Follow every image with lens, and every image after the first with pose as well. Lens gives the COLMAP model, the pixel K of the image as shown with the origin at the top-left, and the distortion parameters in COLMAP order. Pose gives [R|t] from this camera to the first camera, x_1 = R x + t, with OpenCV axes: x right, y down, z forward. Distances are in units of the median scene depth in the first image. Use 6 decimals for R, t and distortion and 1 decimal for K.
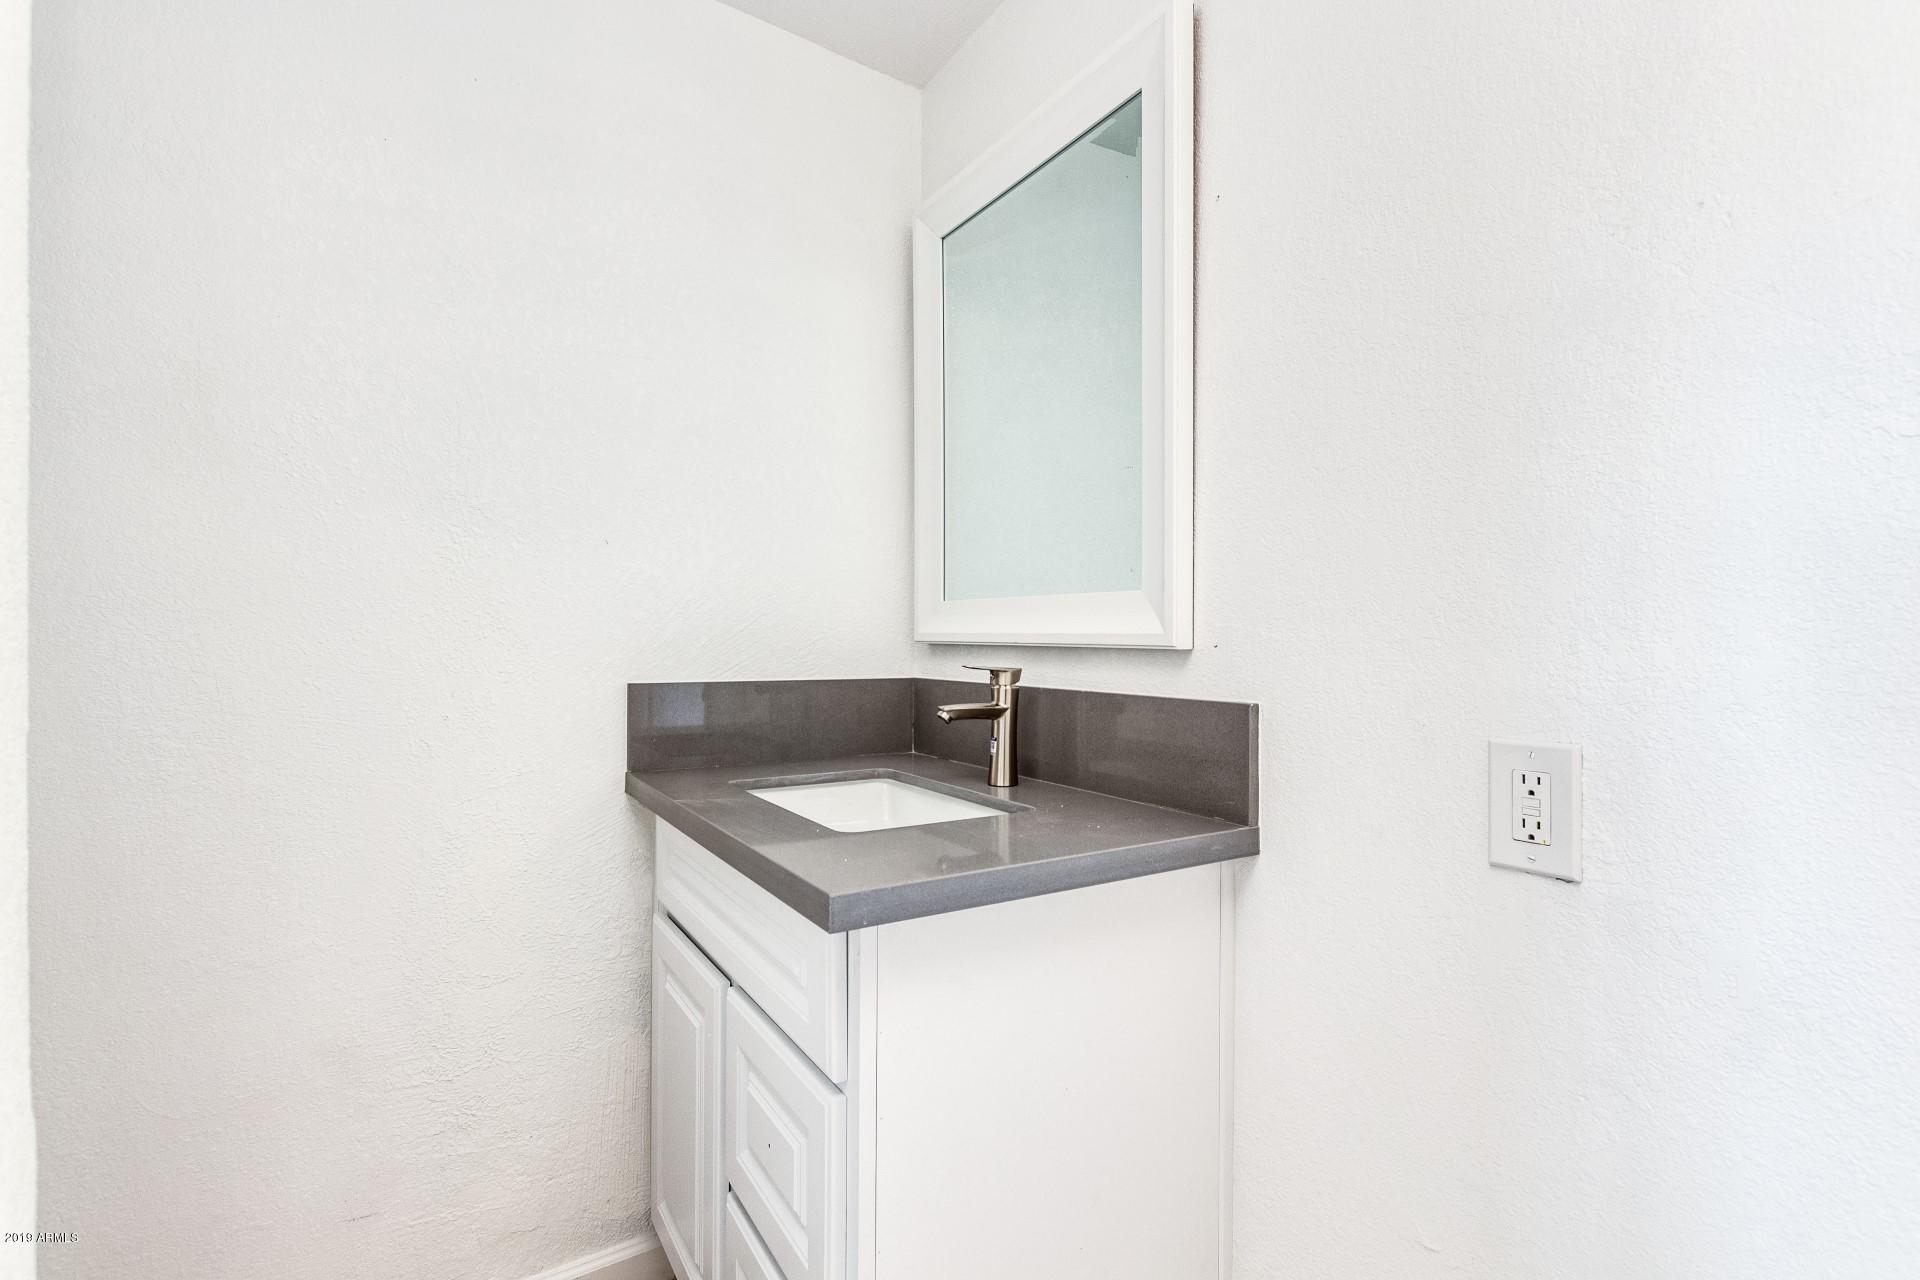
lens RADIAL K [[878.0, 0, 960.5], [0, 878.0, 638.2], [0, 0, 1]] dist [0.000875, 0.000193]
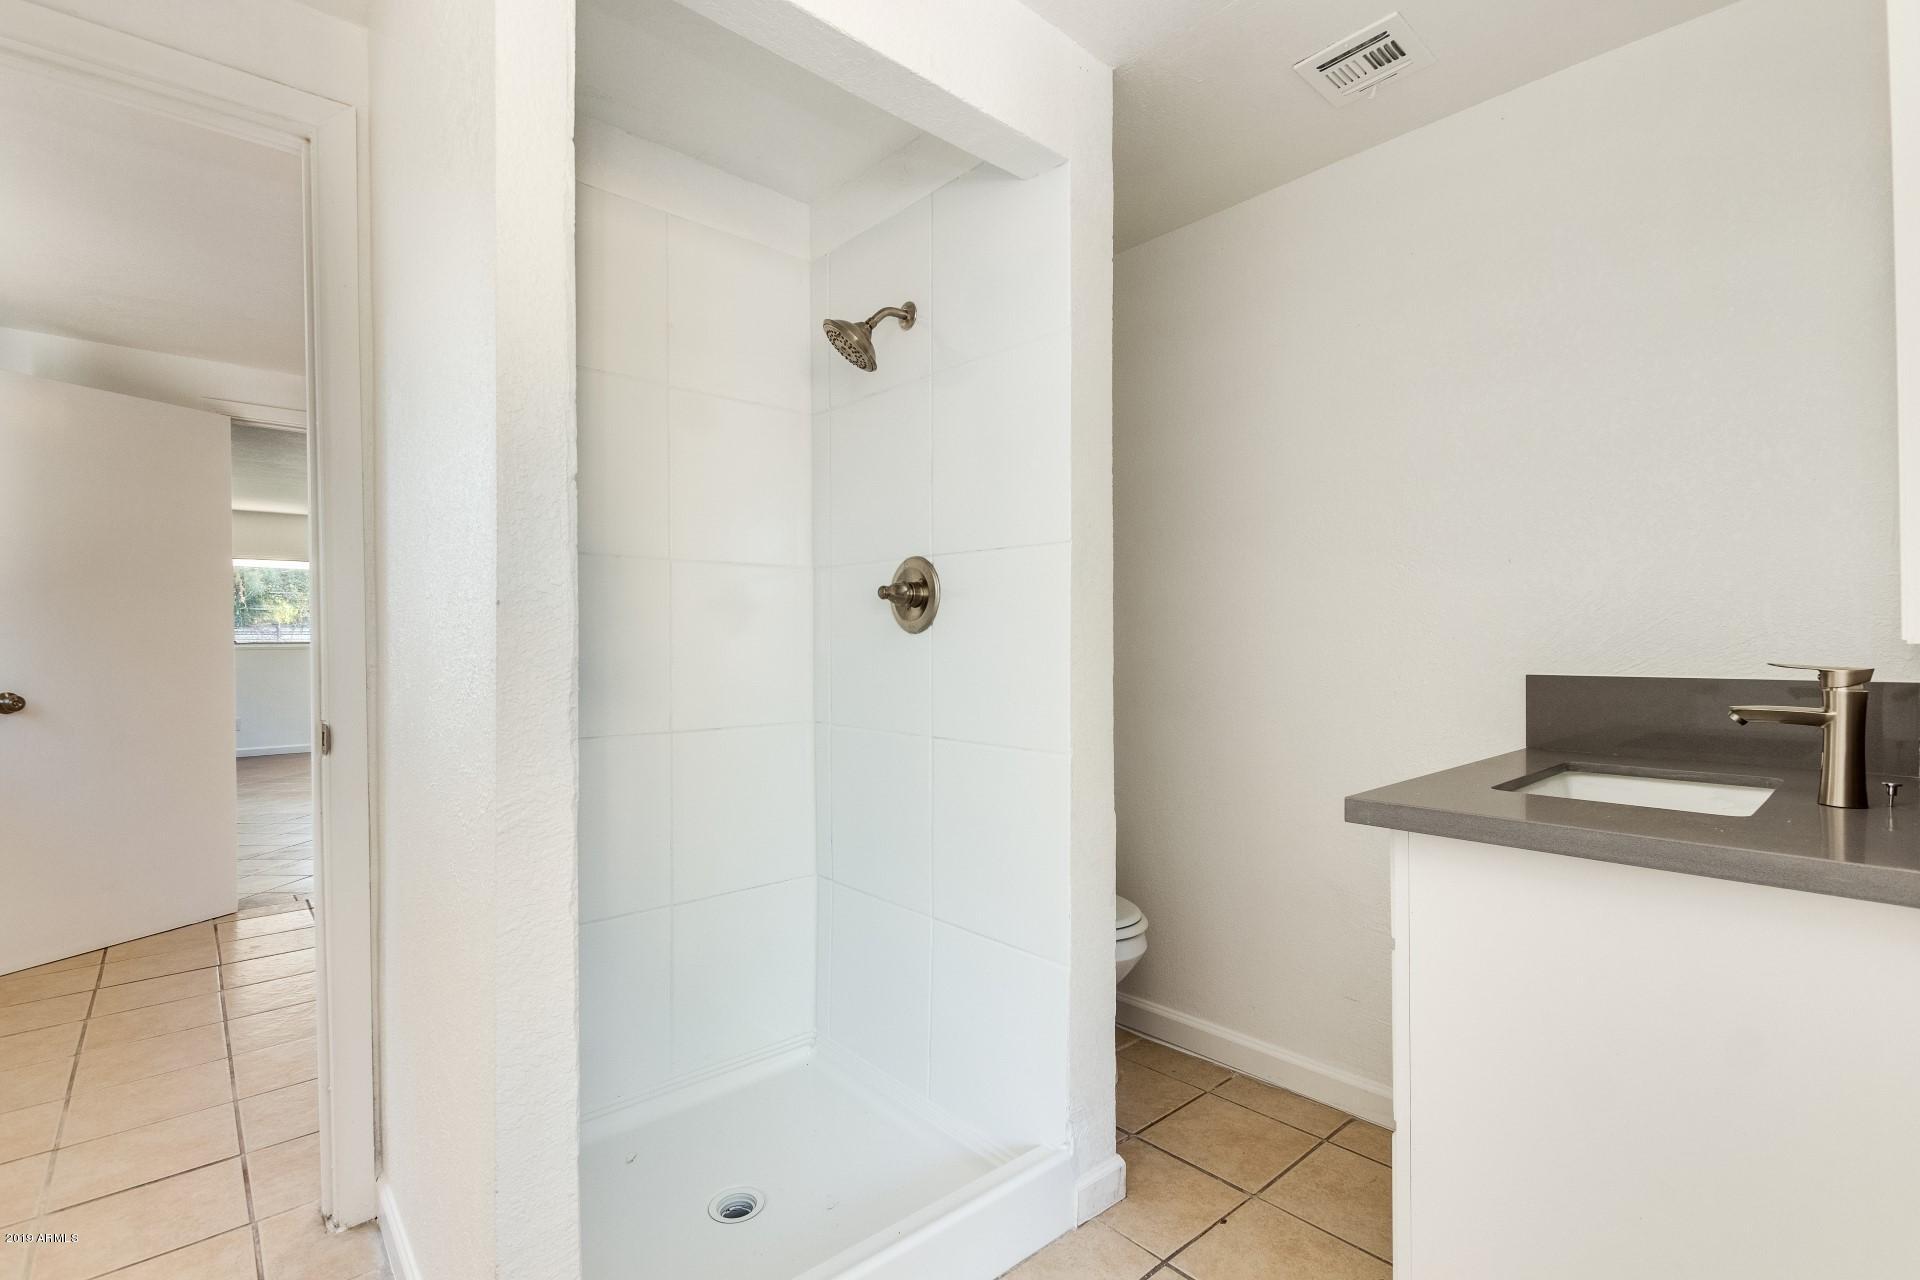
lens RADIAL K [[878.0, 0, 960.0], [0, 878.0, 647.5], [0, 0, 1]] dist [0.000875, 0.000193]
pose [[0.156050, -0.004118, -0.987741, 0.745696], [0.003995, 0.999986, -0.003538, 0.015152], [0.987741, -0.003394, 0.156064, 0.044394]]
